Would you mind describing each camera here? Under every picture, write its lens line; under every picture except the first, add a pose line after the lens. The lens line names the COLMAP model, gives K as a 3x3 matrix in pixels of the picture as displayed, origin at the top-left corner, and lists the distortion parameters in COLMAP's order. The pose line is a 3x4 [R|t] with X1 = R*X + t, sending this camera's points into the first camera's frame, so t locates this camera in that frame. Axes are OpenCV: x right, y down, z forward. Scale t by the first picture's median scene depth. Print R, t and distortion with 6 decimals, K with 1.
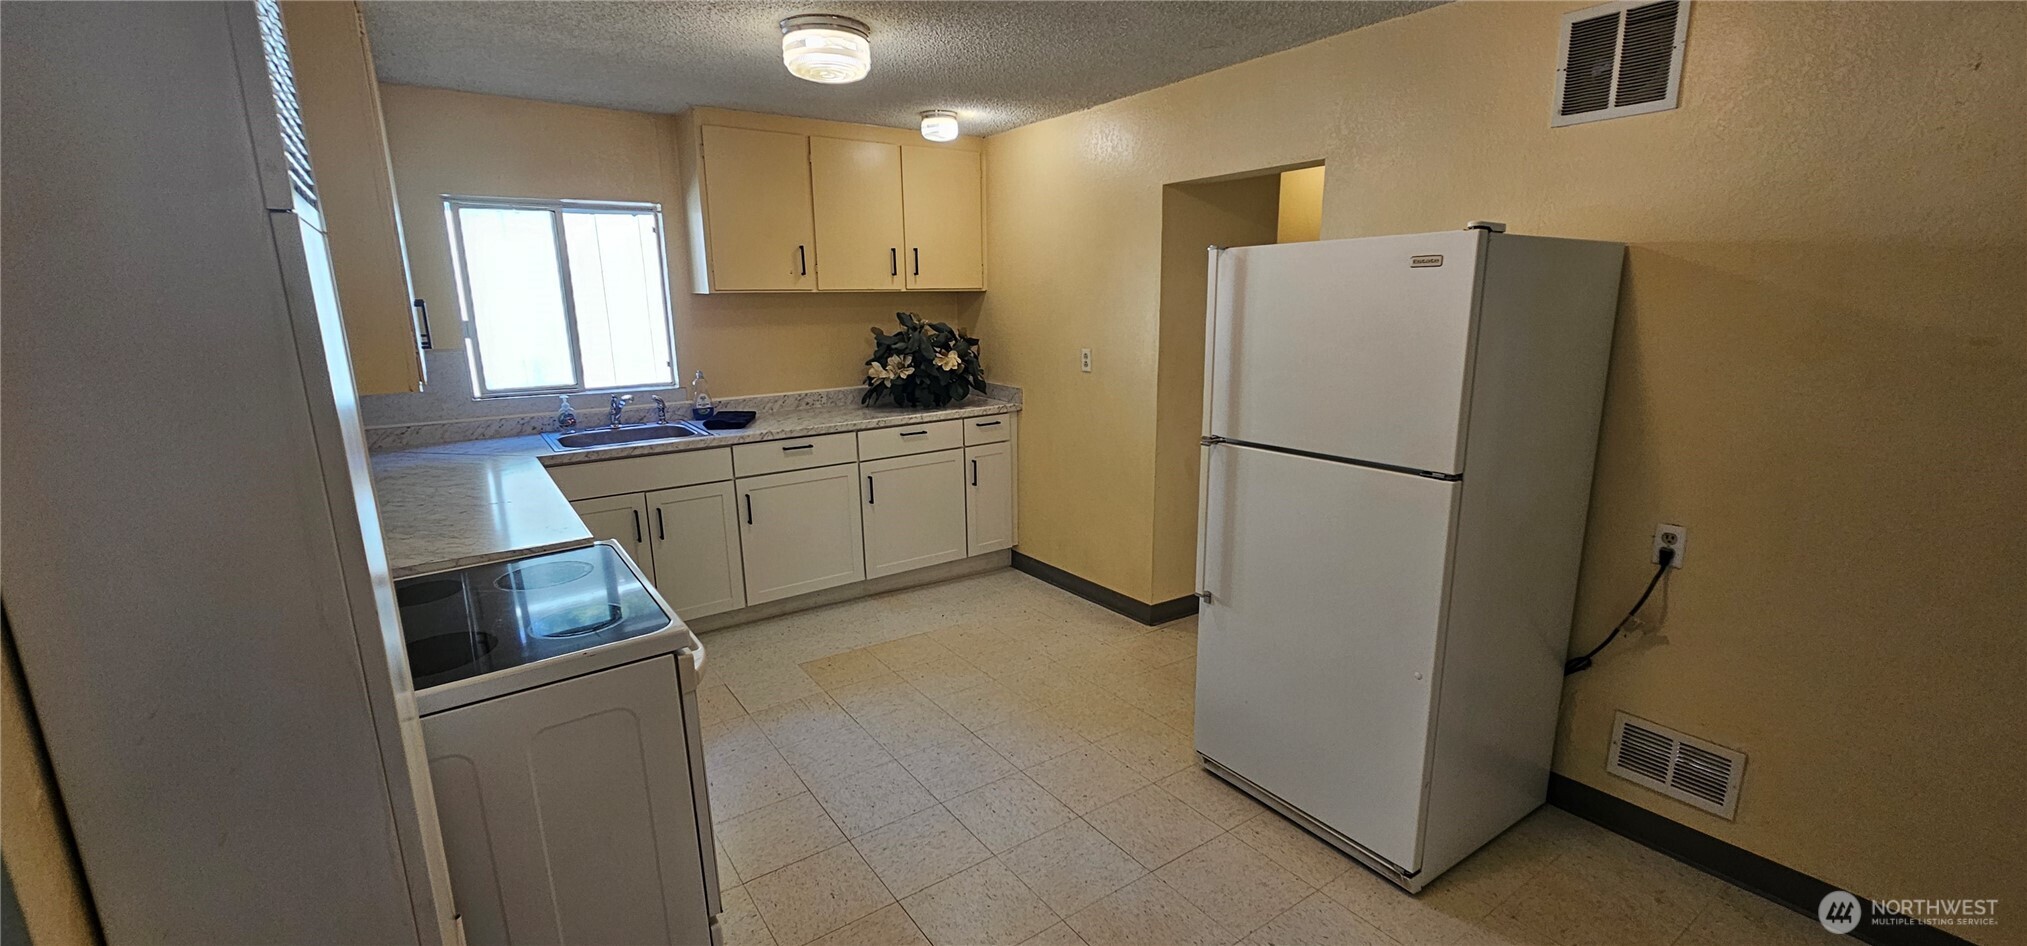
lens RADIAL K [[821.6, 0, 1020.7], [0, 821.6, 478.8], [0, 0, 1]] dist [-0.003345, -0.000934]
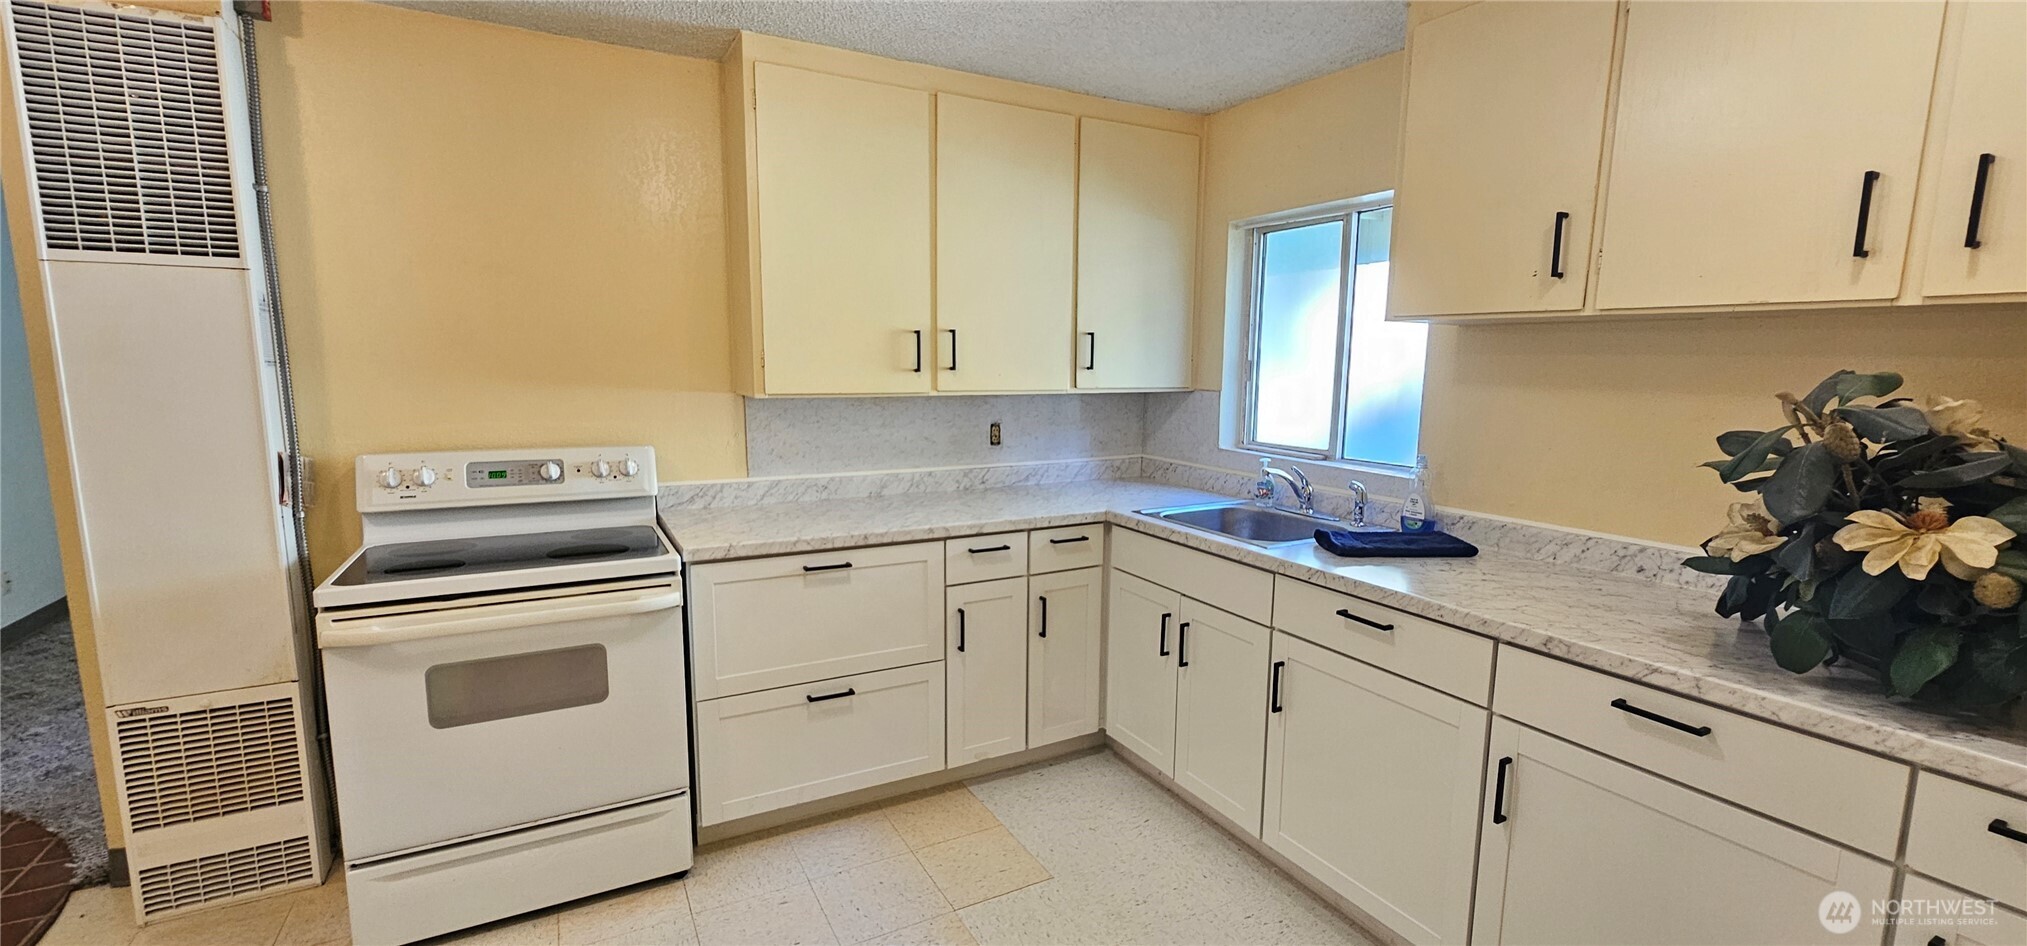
lens RADIAL K [[821.6, 0, 1024.9], [0, 821.6, 472.7], [0, 0, 1]] dist [-0.003345, -0.000934]
pose [[-0.100565, 0.142692, -0.984645, 0.326184], [-0.237973, 0.957486, 0.163062, -0.219700], [0.966051, 0.250717, -0.062333, 1.131683]]
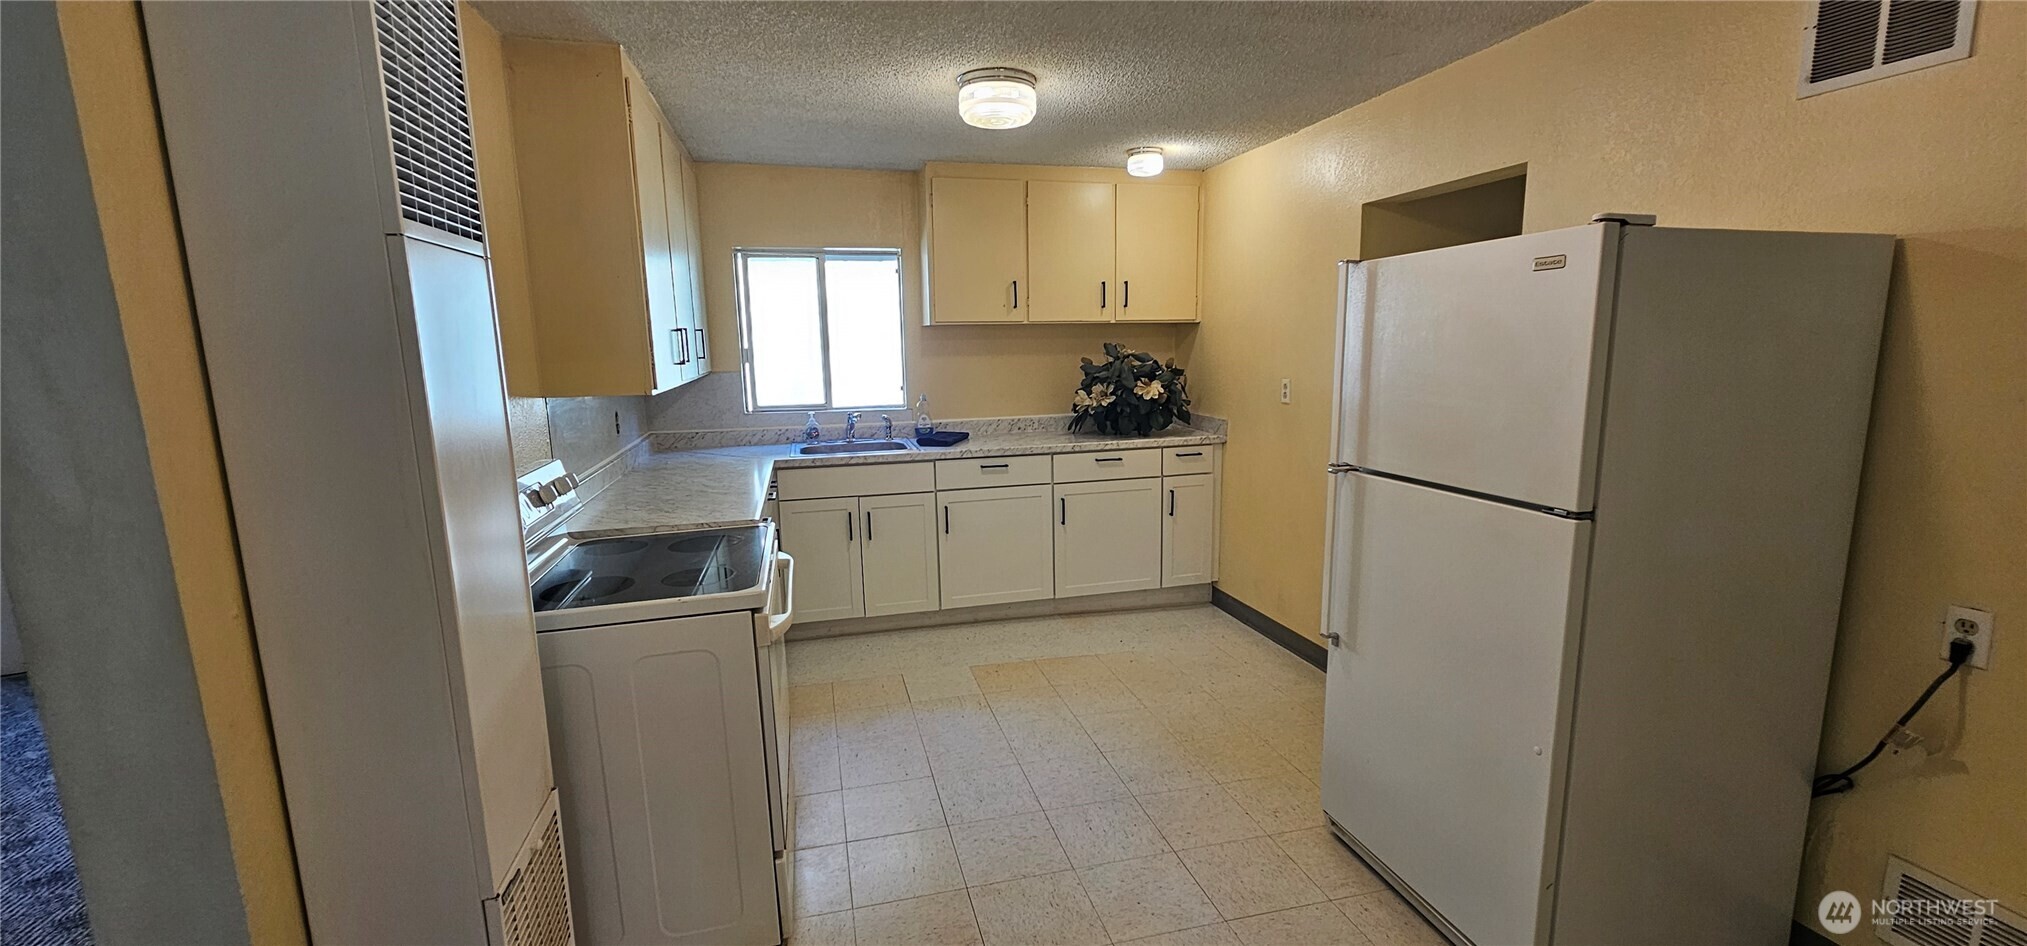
lens RADIAL K [[821.6, 0, 1024.5], [0, 821.6, 476.1], [0, 0, 1]] dist [-0.003345, -0.000934]
pose [[0.936989, 0.053557, -0.345230, 0.191438], [-0.072101, 0.996551, -0.041090, 0.022731], [0.341838, 0.063392, 0.937618, 0.009641]]
